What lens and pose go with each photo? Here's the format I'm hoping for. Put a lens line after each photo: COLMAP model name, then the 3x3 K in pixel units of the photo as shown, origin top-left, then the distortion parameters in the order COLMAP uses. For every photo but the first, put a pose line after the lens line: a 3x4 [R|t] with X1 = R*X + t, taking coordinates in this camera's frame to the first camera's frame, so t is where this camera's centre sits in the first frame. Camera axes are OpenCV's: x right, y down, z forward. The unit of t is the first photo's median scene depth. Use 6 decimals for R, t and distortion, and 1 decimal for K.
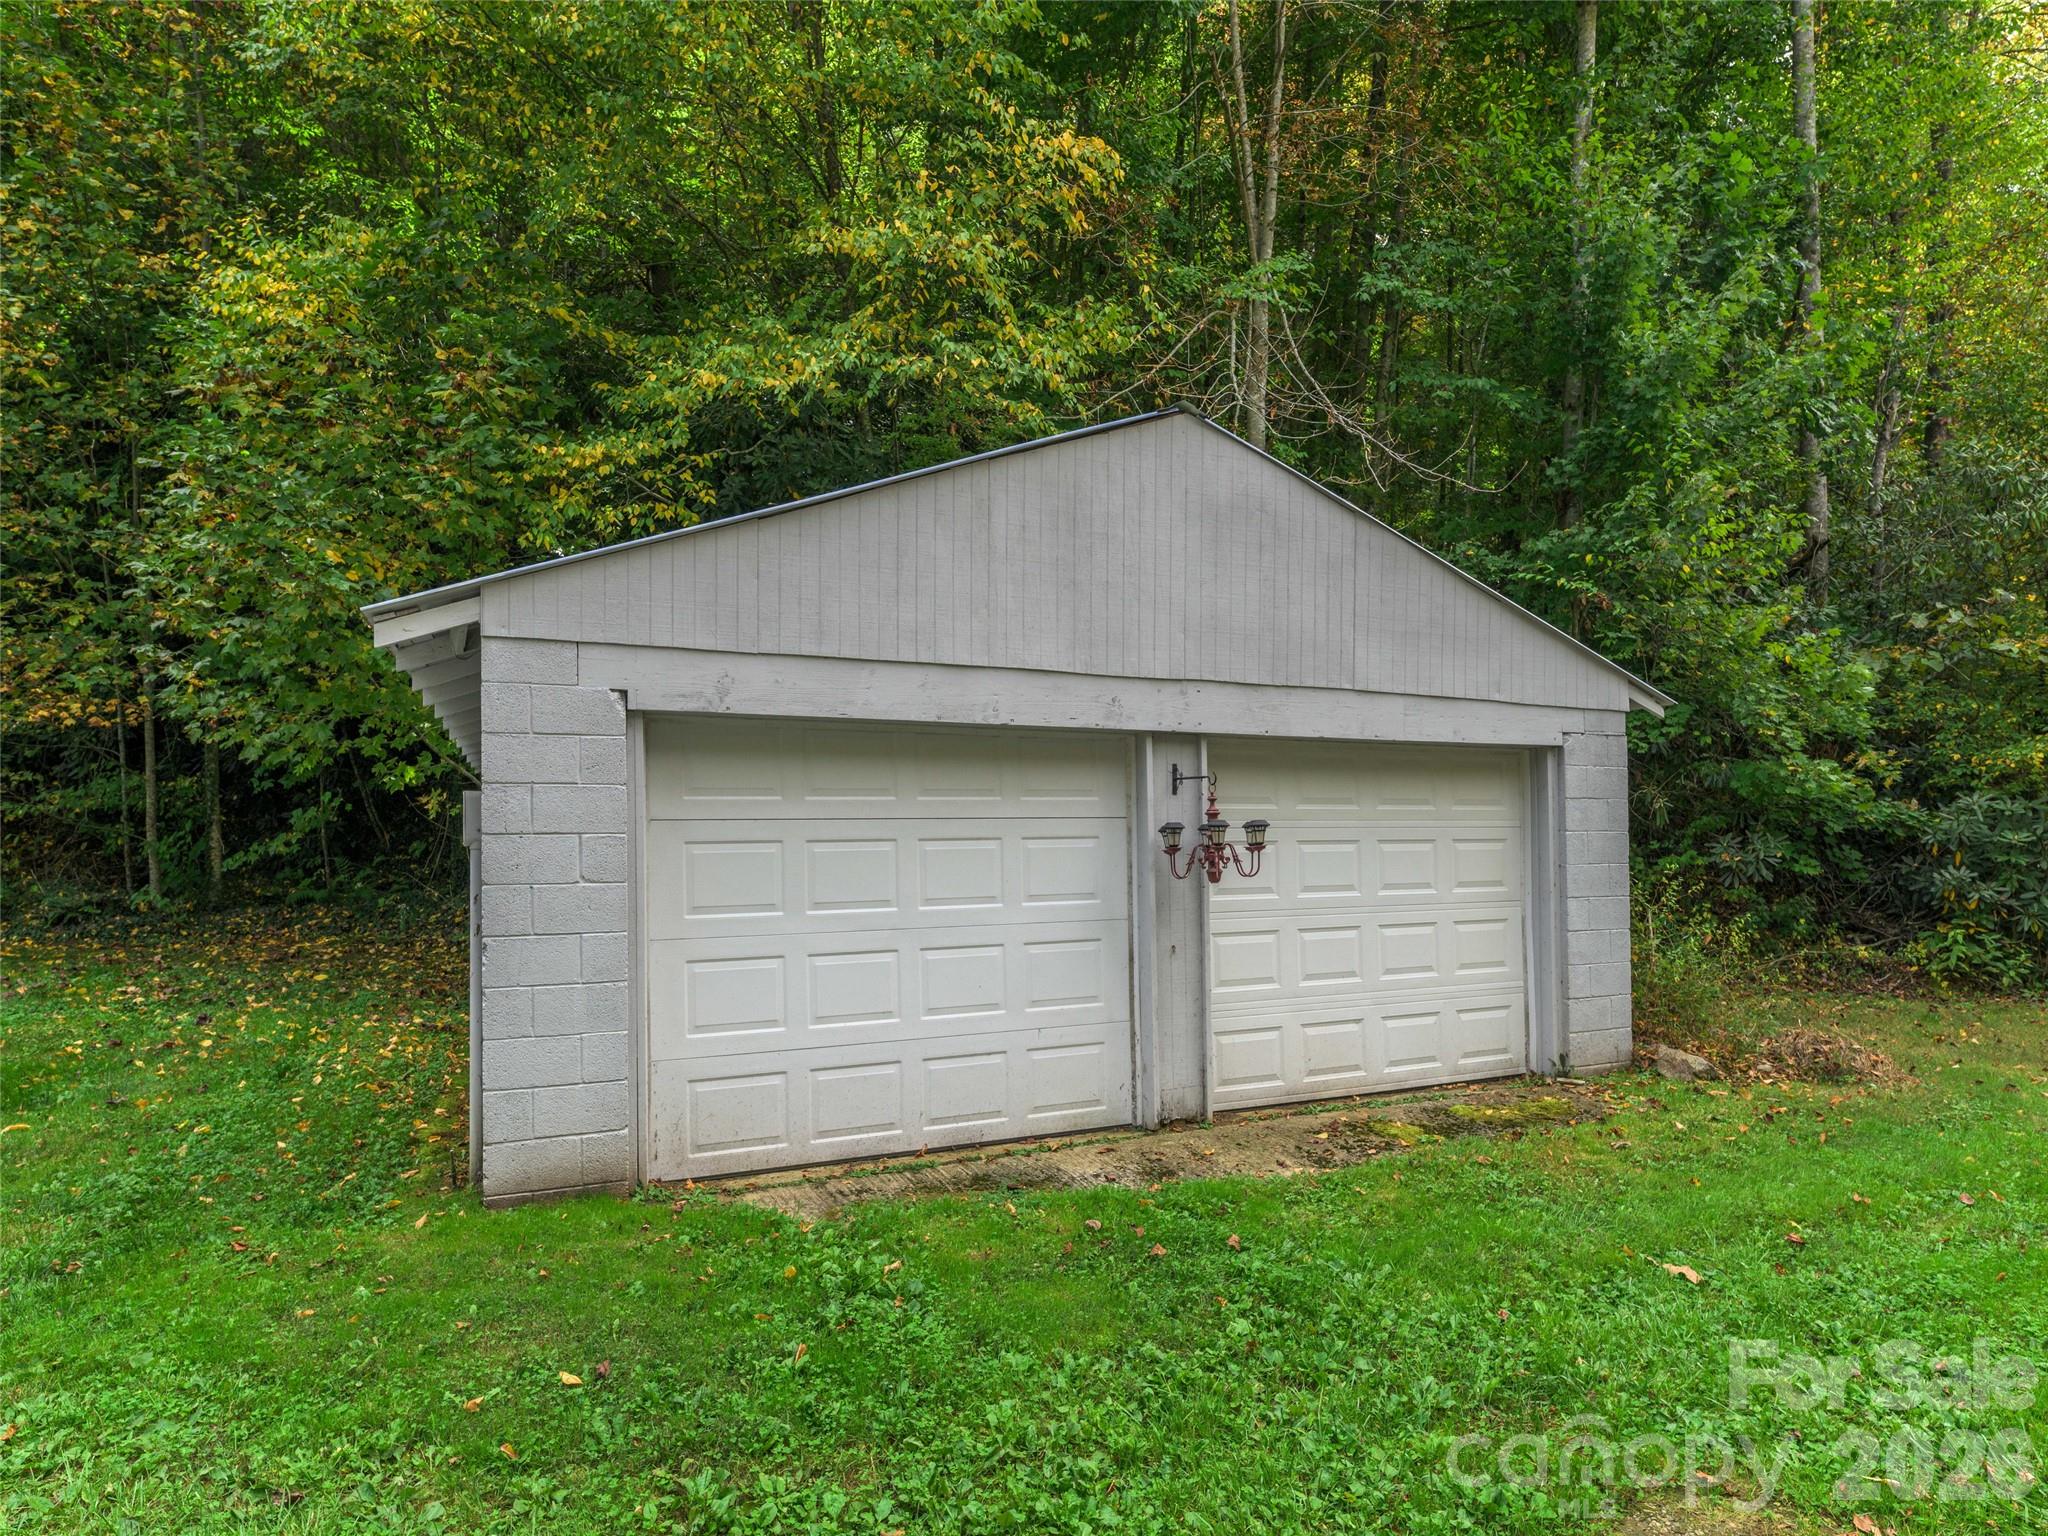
lens RADIAL K [[1132.5, 0, 1023.1], [0, 1132.5, 783.6], [0, 0, 1]] dist [0.000012, -0.000039]
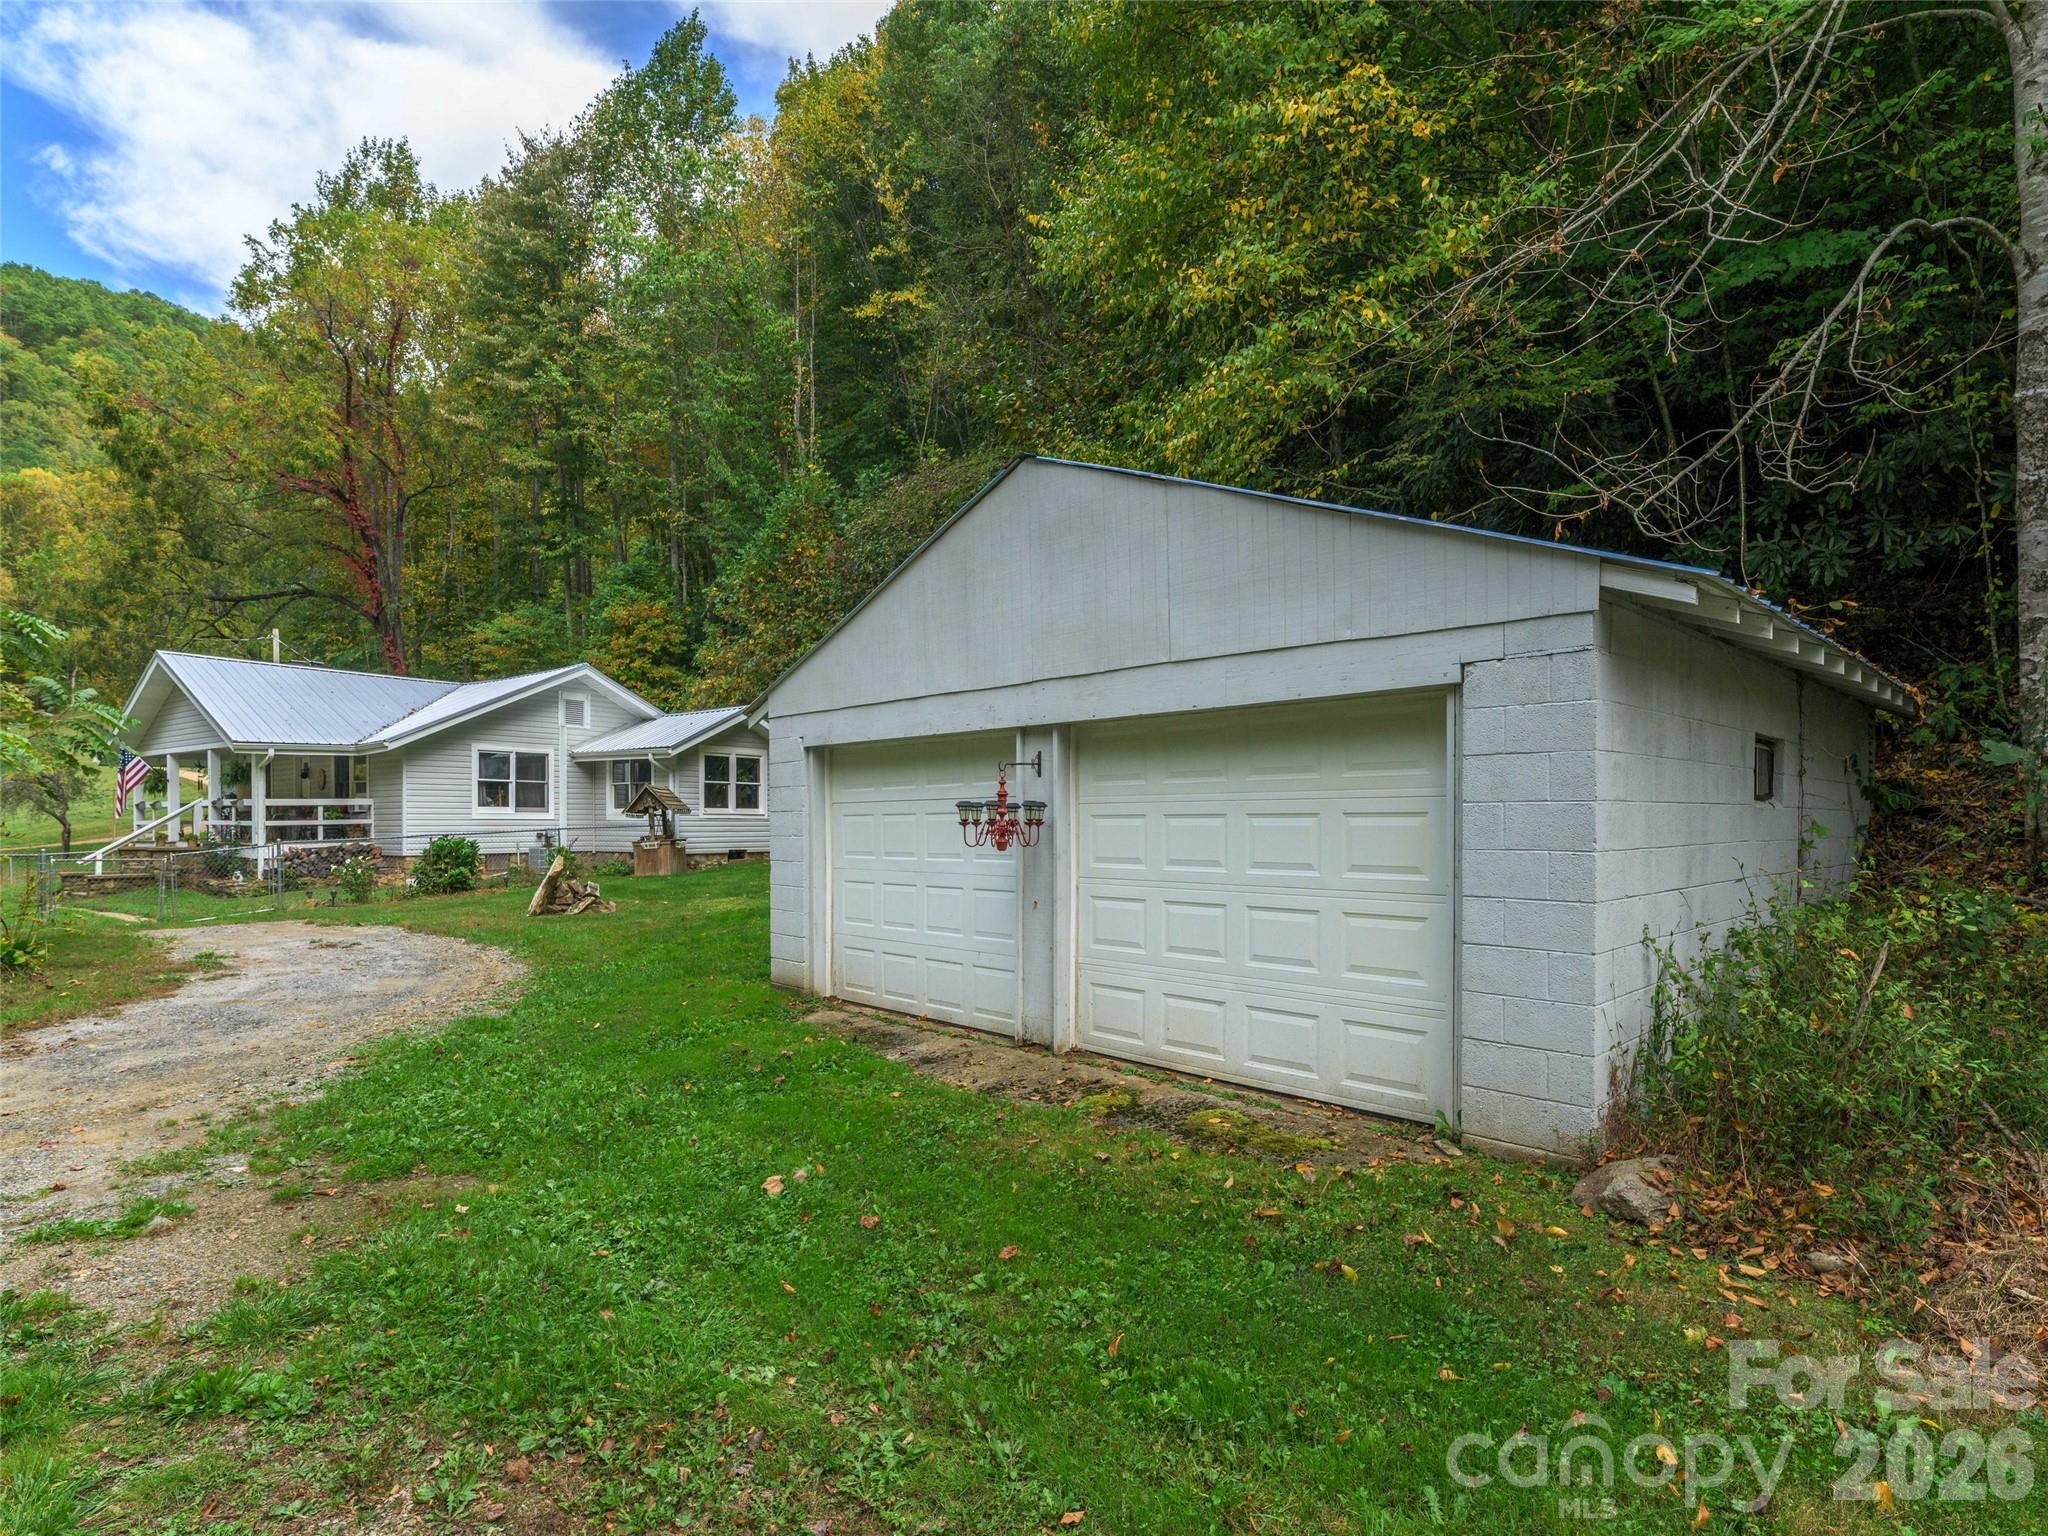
lens RADIAL K [[1032.5, 0, 1020.3], [0, 1032.5, 773.6], [0, 0, 1]] dist [-0.002432, -0.000469]
pose [[0.338326, -0.030853, -0.940523, 1.155293], [0.060541, 0.998105, -0.010964, 0.016778], [0.939080, -0.053231, 0.339553, 0.604265]]
